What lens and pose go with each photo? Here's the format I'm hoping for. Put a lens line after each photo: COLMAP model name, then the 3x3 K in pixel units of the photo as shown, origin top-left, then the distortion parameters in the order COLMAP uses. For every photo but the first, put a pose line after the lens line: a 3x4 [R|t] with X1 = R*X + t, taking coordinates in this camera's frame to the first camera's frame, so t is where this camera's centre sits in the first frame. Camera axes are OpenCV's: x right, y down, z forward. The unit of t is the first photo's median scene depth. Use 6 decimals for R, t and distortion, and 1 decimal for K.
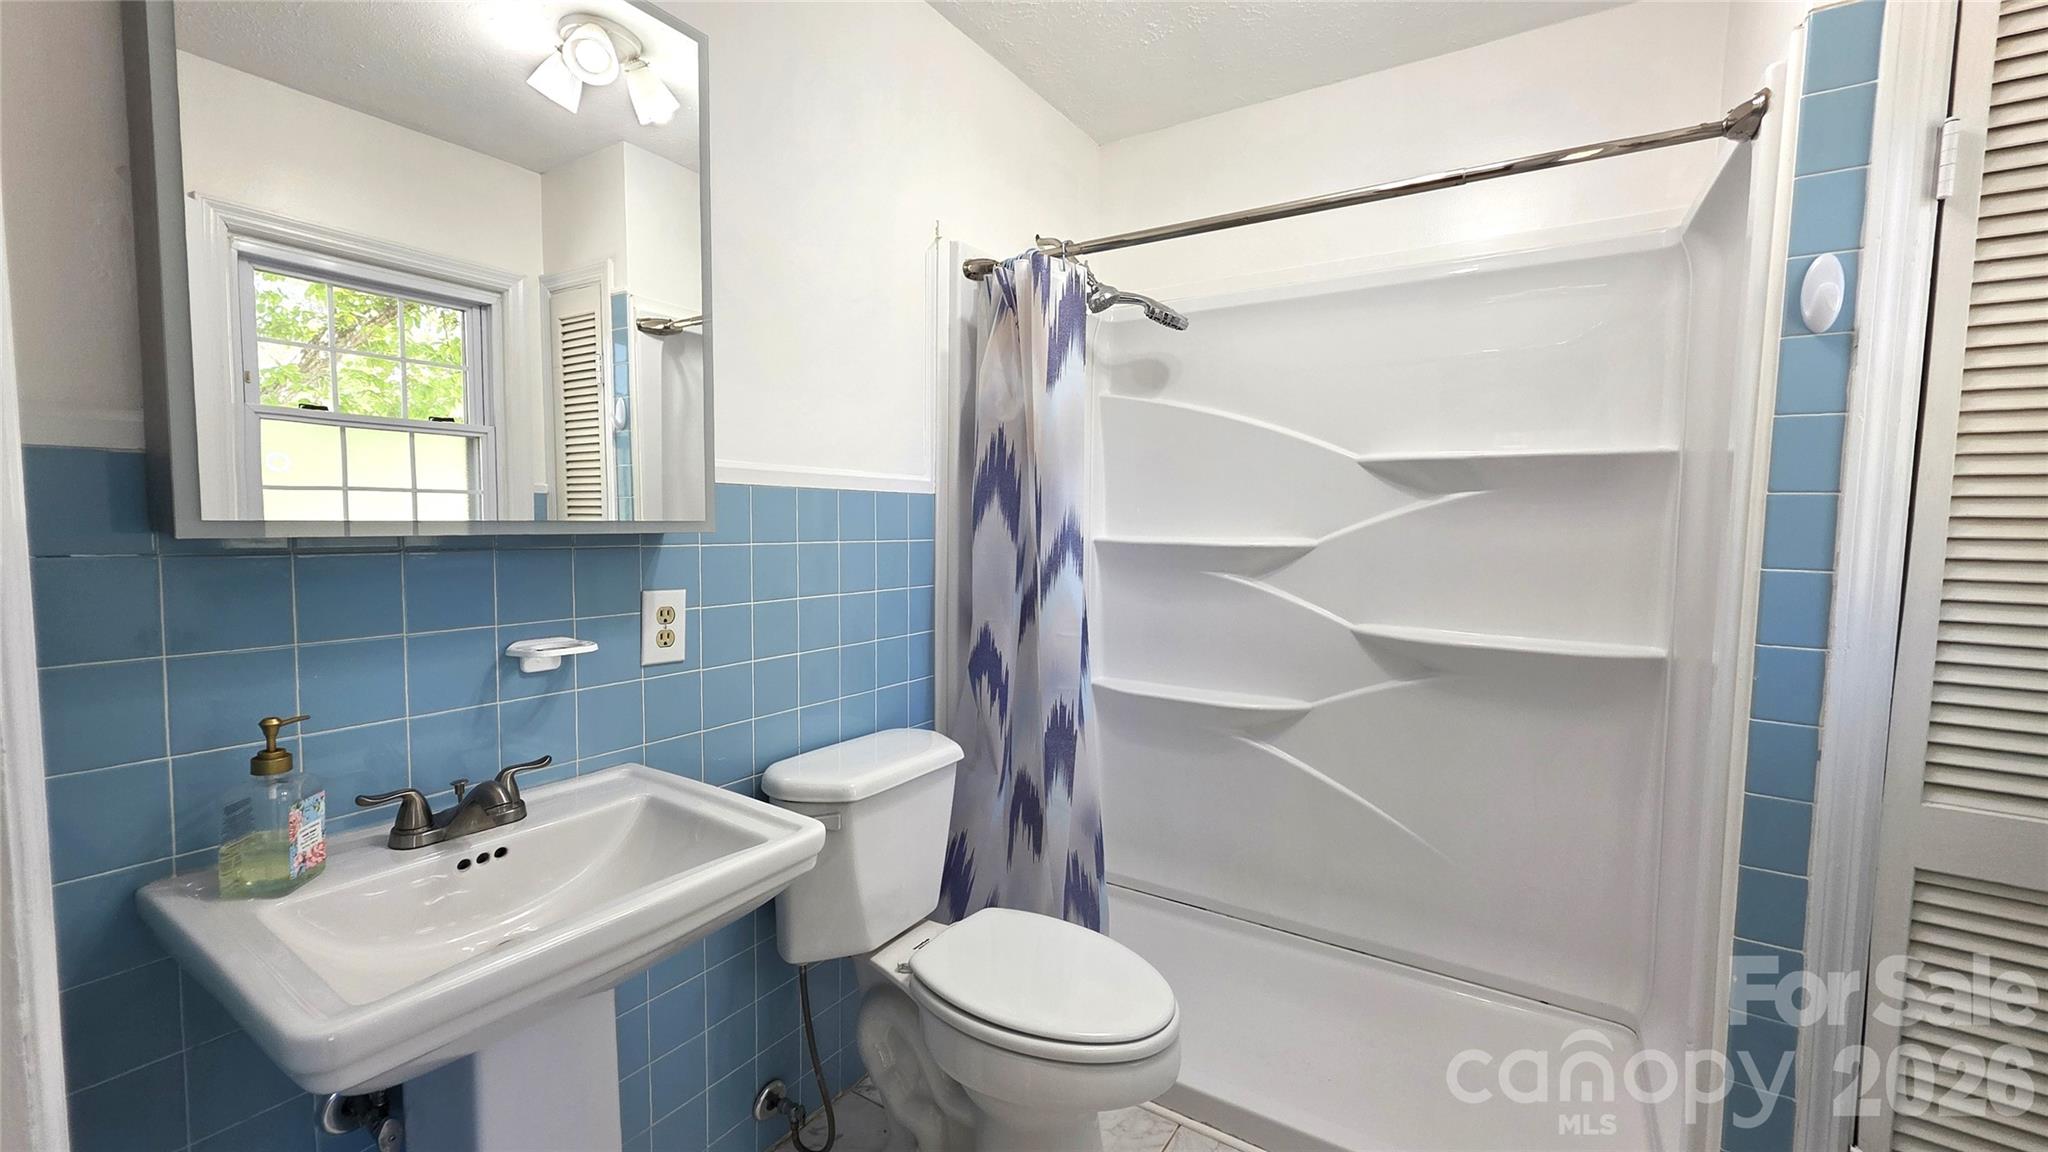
lens RADIAL K [[820.6, 0, 1034.5], [0, 820.6, 571.8], [0, 0, 1]] dist [0.007466, -0.002142]
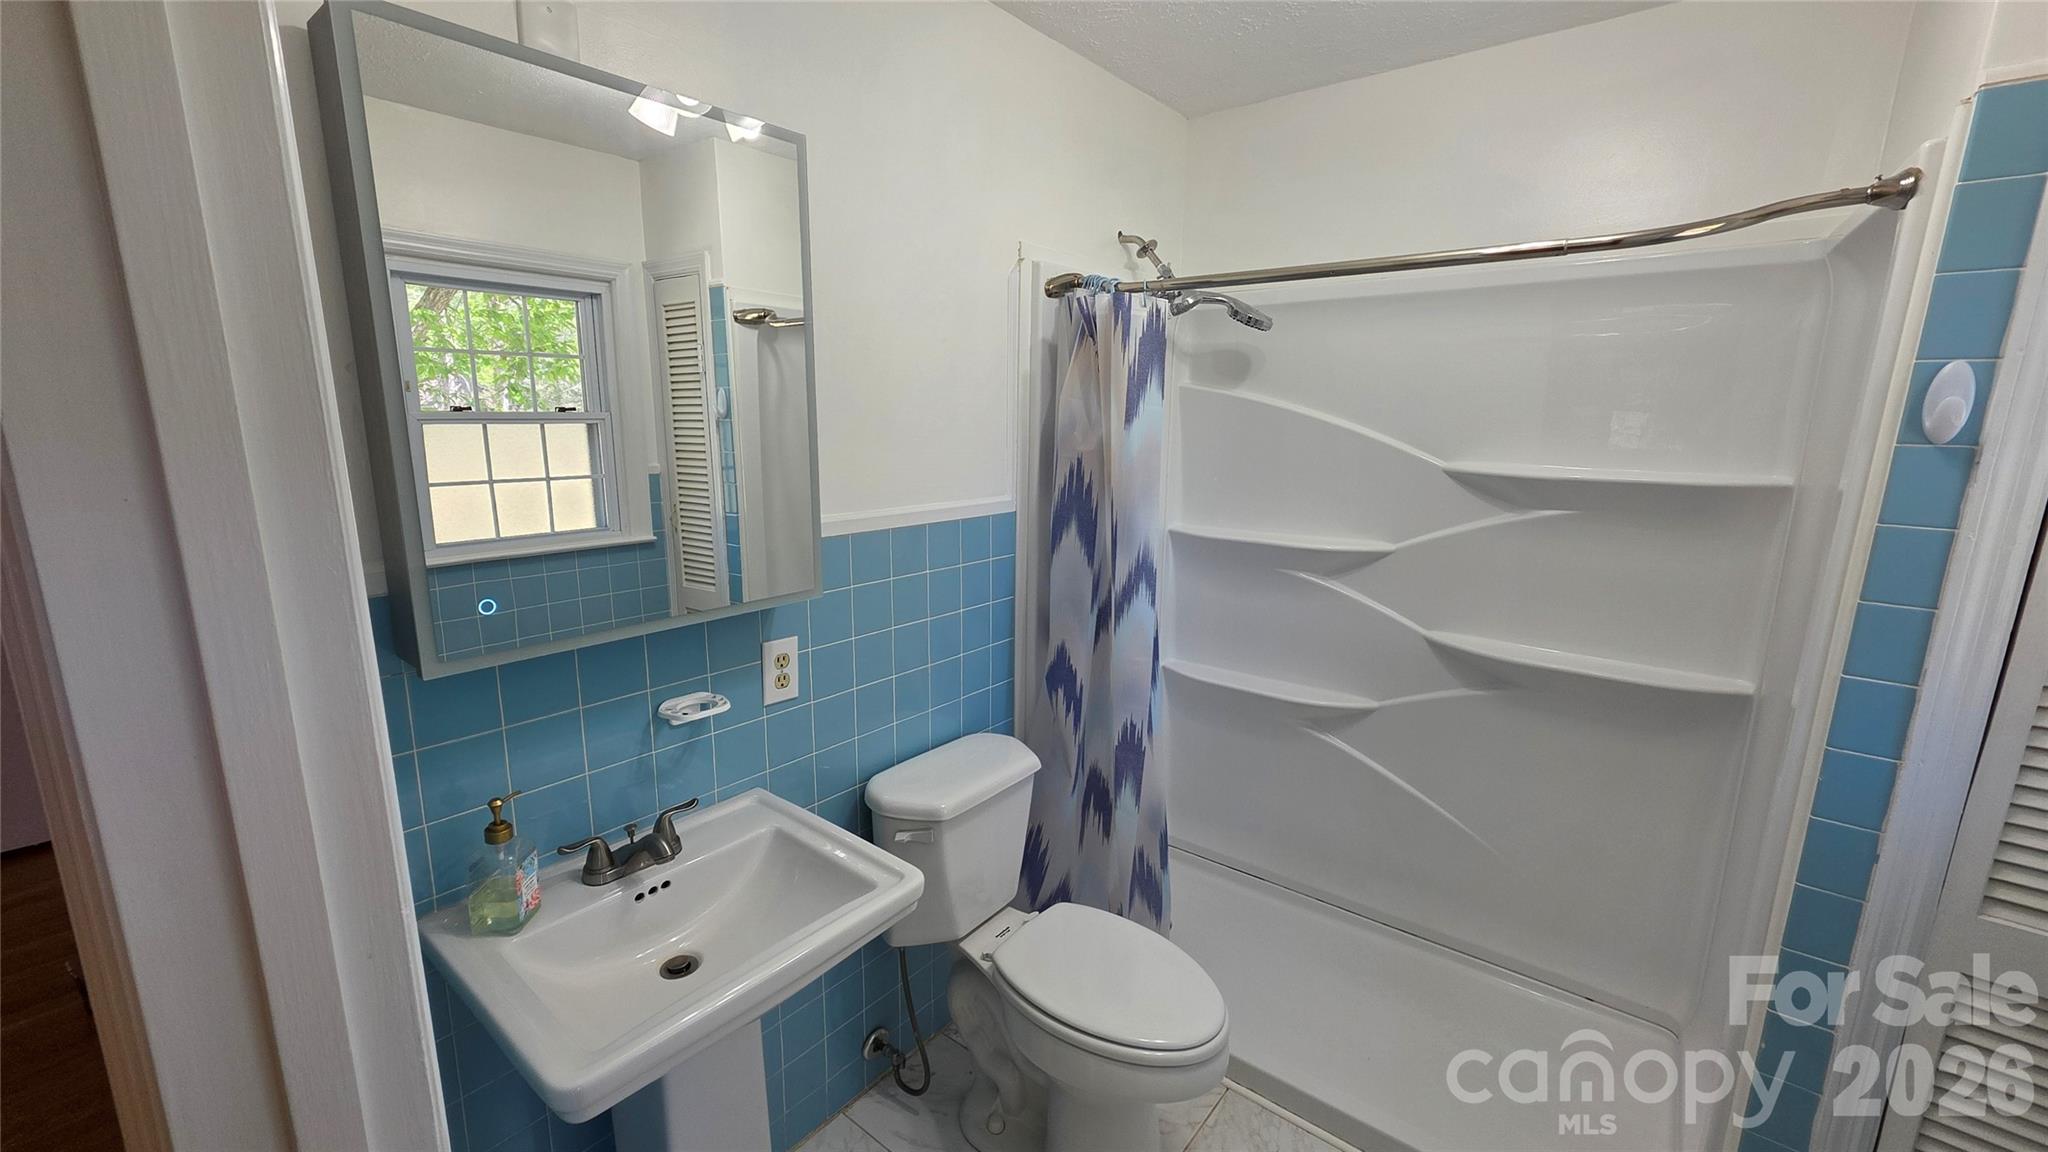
lens RADIAL K [[820.6, 0, 1018.8], [0, 820.6, 581.3], [0, 0, 1]] dist [0.007466, -0.002142]
pose [[0.993739, 0.021566, -0.109623, -0.000150], [-0.007015, 0.991301, 0.131424, -0.156006], [0.111504, -0.129832, 0.985246, -0.051744]]
